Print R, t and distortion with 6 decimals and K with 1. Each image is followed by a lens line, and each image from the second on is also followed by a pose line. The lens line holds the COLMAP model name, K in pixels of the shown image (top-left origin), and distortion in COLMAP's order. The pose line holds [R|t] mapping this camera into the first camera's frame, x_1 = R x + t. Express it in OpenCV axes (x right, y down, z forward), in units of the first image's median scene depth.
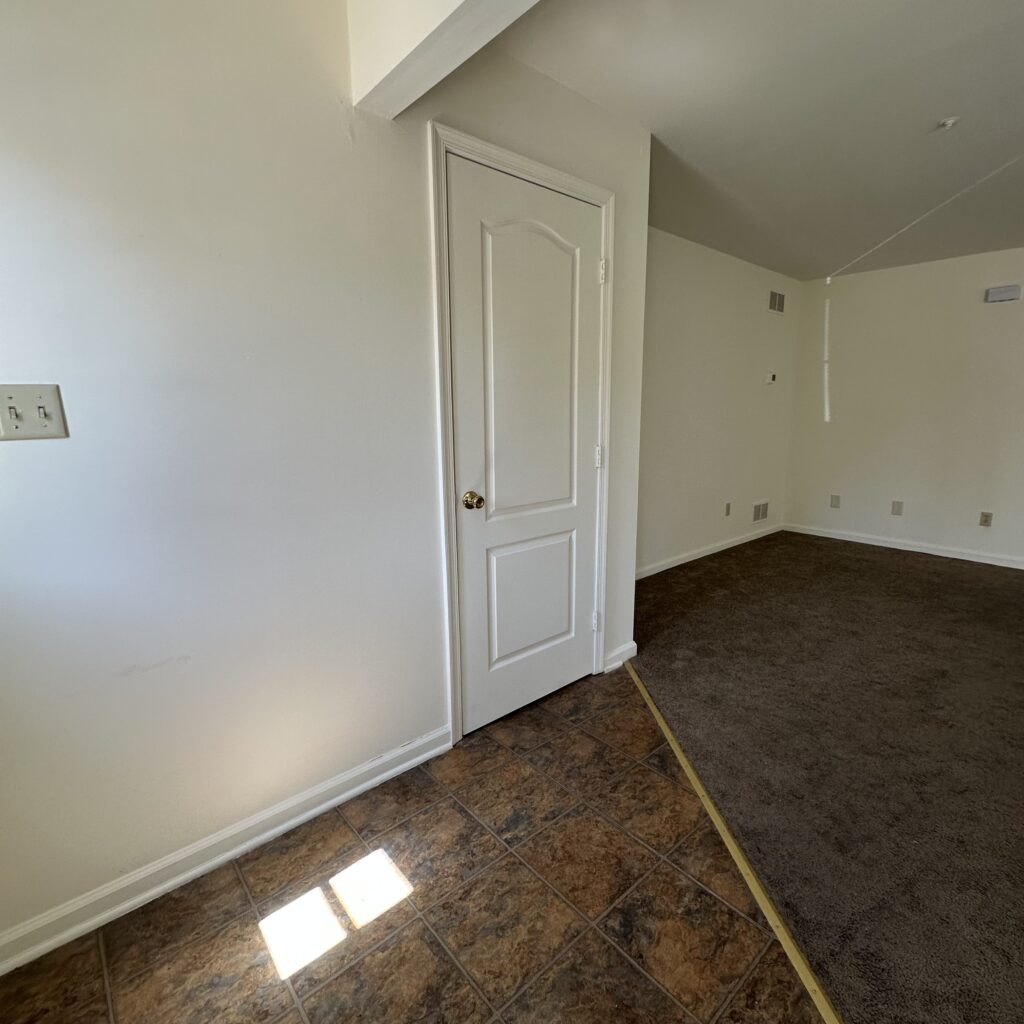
lens RADIAL K [[537.9, 0, 512.0], [0, 537.9, 512.0], [0, 0, 1]] dist [0.014213, -0.011049]
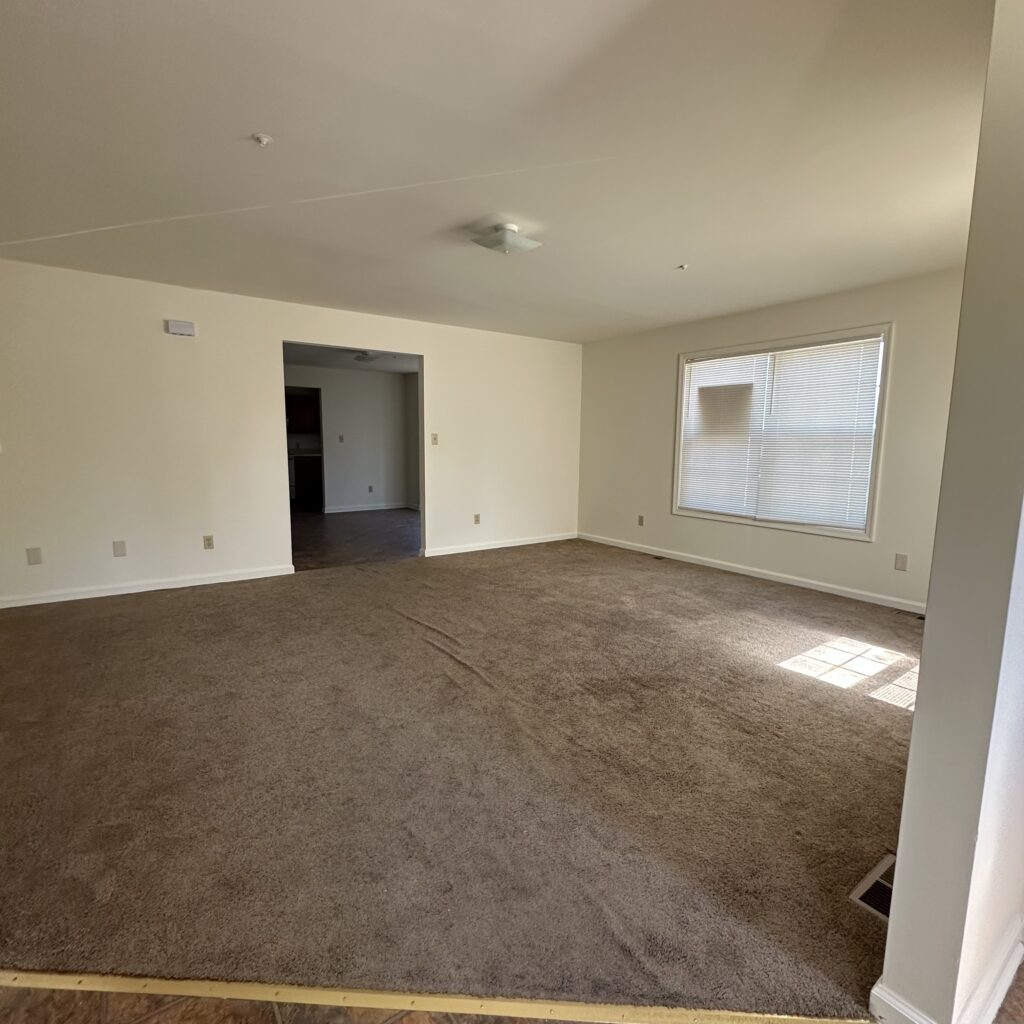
lens RADIAL K [[537.9, 0, 512.0], [0, 537.9, 512.0], [0, 0, 1]] dist [0.014213, -0.011049]
pose [[0.098211, -0.118340, 0.988104, -0.133556], [0.171212, 0.980109, 0.100365, -0.069900], [-0.980327, 0.159318, 0.116519, 0.419194]]
